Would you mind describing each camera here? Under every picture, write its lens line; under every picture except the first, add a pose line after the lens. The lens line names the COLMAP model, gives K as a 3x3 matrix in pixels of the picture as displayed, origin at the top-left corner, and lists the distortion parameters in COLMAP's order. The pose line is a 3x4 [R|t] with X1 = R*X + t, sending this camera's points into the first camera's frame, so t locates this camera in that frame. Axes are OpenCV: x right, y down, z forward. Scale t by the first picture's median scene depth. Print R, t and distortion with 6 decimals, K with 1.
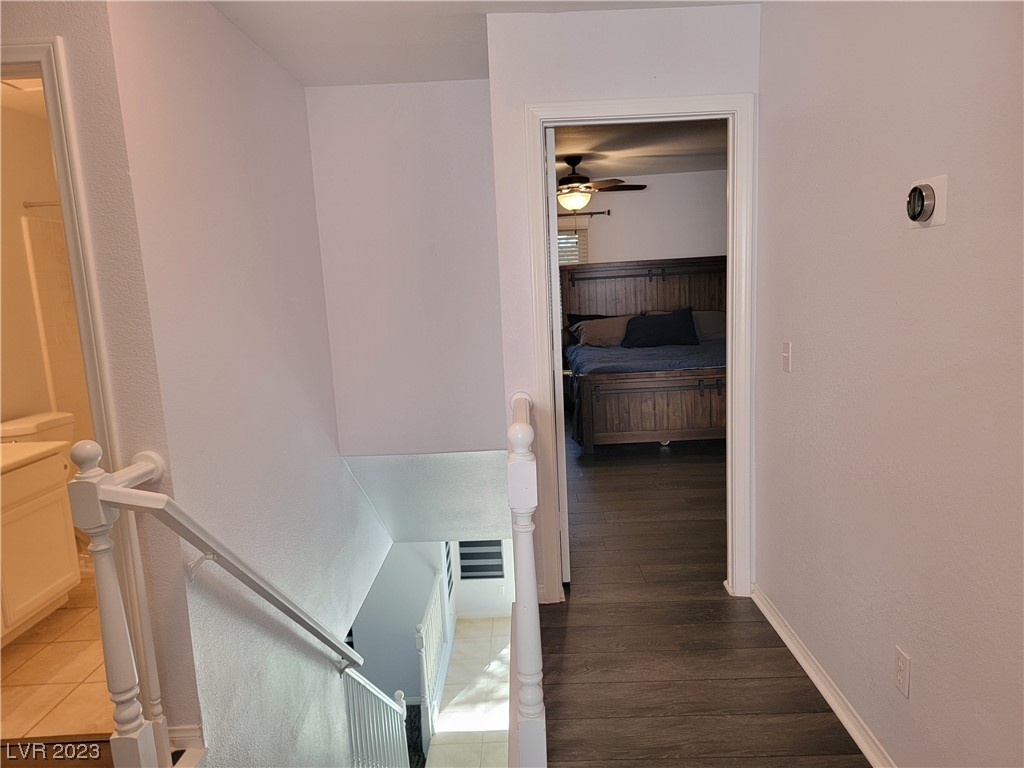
lens RADIAL K [[707.9, 0, 522.8], [0, 707.9, 390.2], [0, 0, 1]] dist [0.078152, -0.063047]
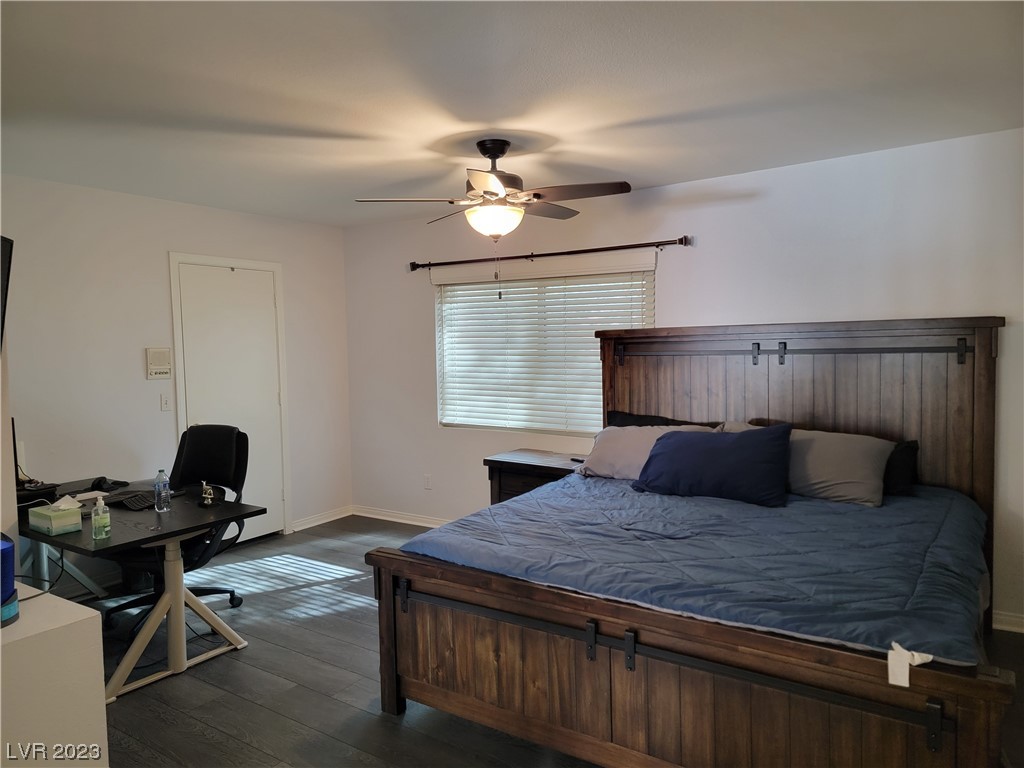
lens RADIAL K [[707.9, 0, 518.9], [0, 707.9, 385.3], [0, 0, 1]] dist [0.078152, -0.063047]
pose [[0.840170, 0.067083, -0.538158, 0.330433], [-0.106713, 0.993369, -0.042774, -0.098104], [0.531721, 0.093366, 0.841758, 0.468925]]
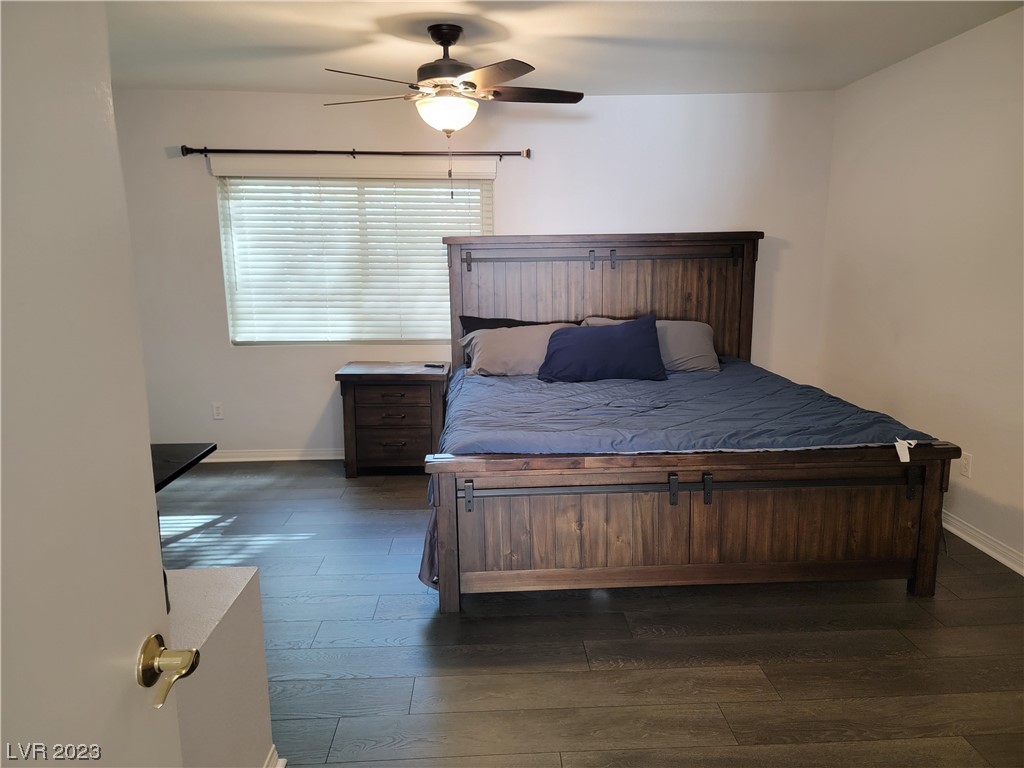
lens RADIAL K [[707.9, 0, 532.7], [0, 707.9, 385.7], [0, 0, 1]] dist [0.078152, -0.063047]
pose [[0.996830, 0.026727, 0.074942, 0.085354], [-0.028759, 0.999244, 0.026163, -0.066407], [-0.074186, -0.028236, 0.996845, 0.385892]]
